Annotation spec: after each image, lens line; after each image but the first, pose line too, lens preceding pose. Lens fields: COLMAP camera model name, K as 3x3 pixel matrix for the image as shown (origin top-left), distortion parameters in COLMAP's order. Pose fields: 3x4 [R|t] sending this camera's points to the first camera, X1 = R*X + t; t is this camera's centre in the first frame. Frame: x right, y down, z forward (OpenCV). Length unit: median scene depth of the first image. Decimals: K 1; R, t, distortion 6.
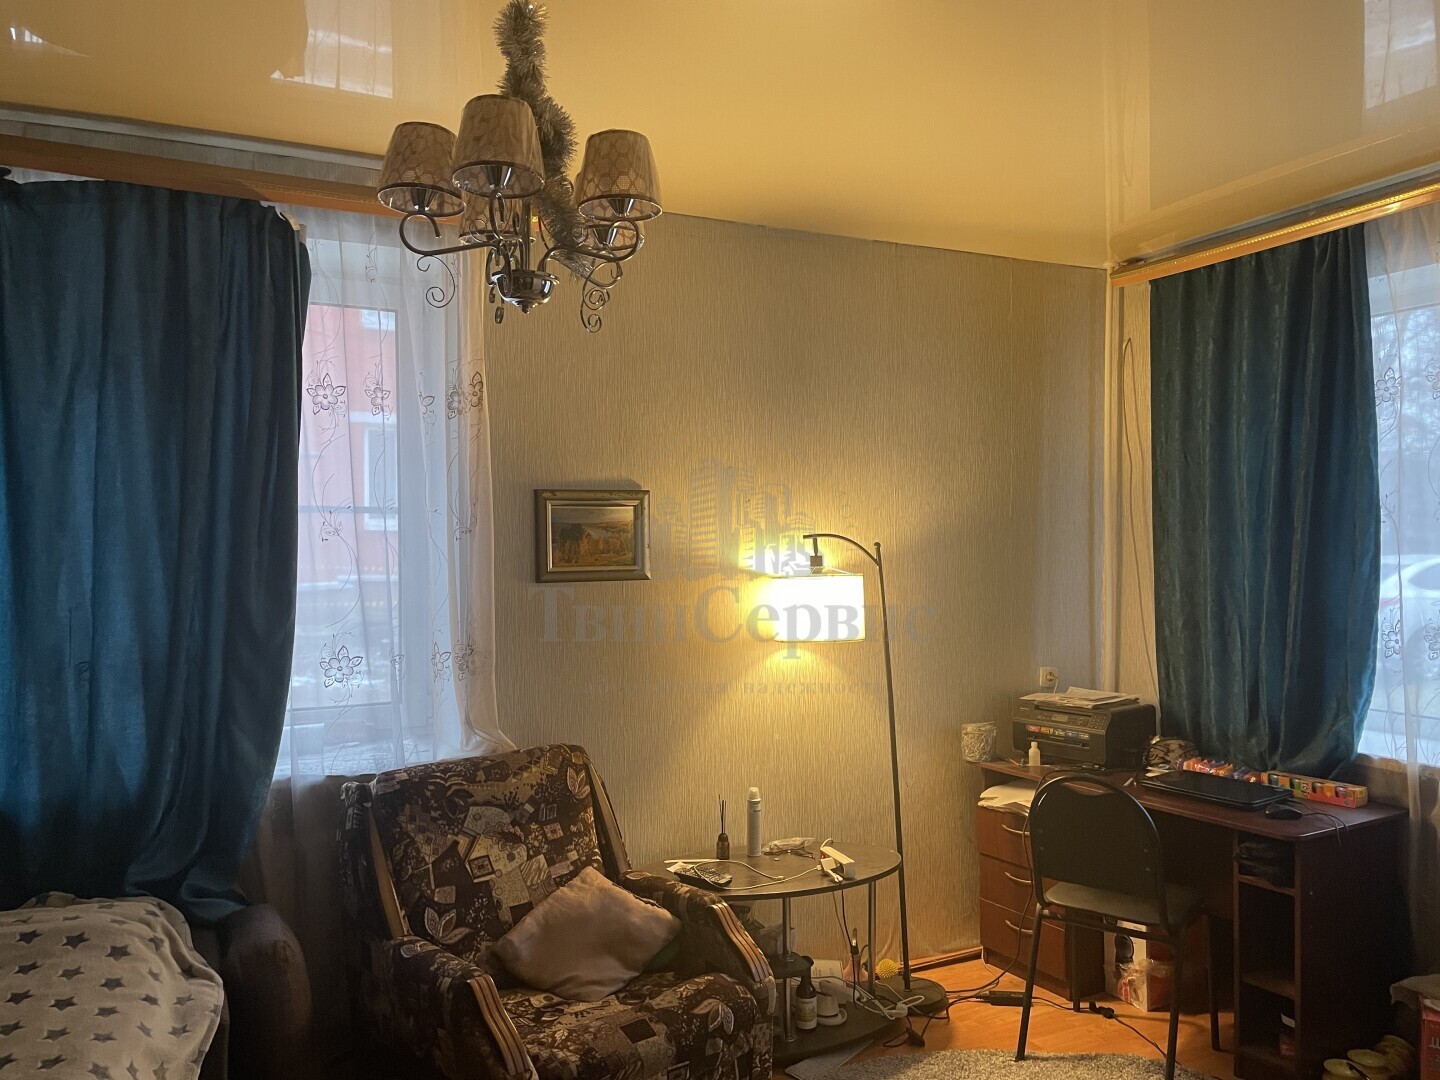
lens RADIAL K [[1164.8, 0, 720.0], [0, 1164.8, 540.0], [0, 0, 1]] dist [0.154309, -0.175111]
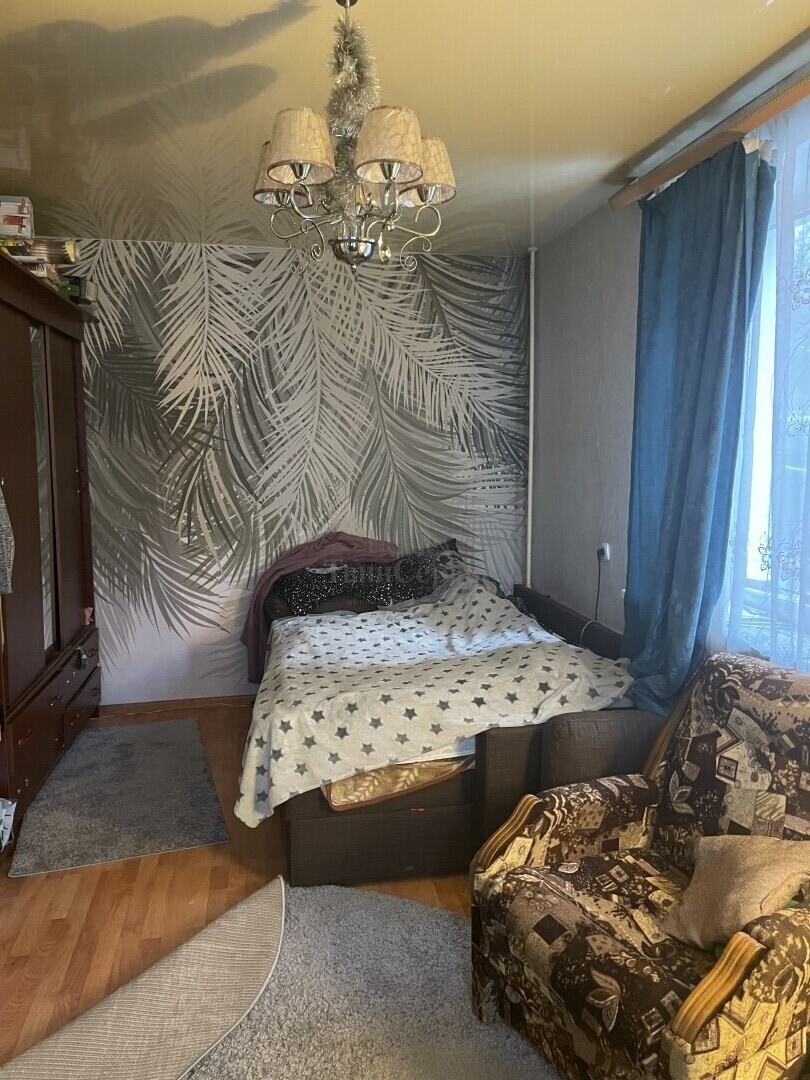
lens RADIAL K [[873.6, 0, 405.0], [0, 873.6, 540.0], [0, 0, 1]] dist [0.154309, -0.175111]
pose [[-0.301563, 0.120569, -0.945792, 0.124502], [0.014852, 0.992446, 0.121781, -0.001956], [0.953330, 0.022678, -0.301076, 0.212086]]
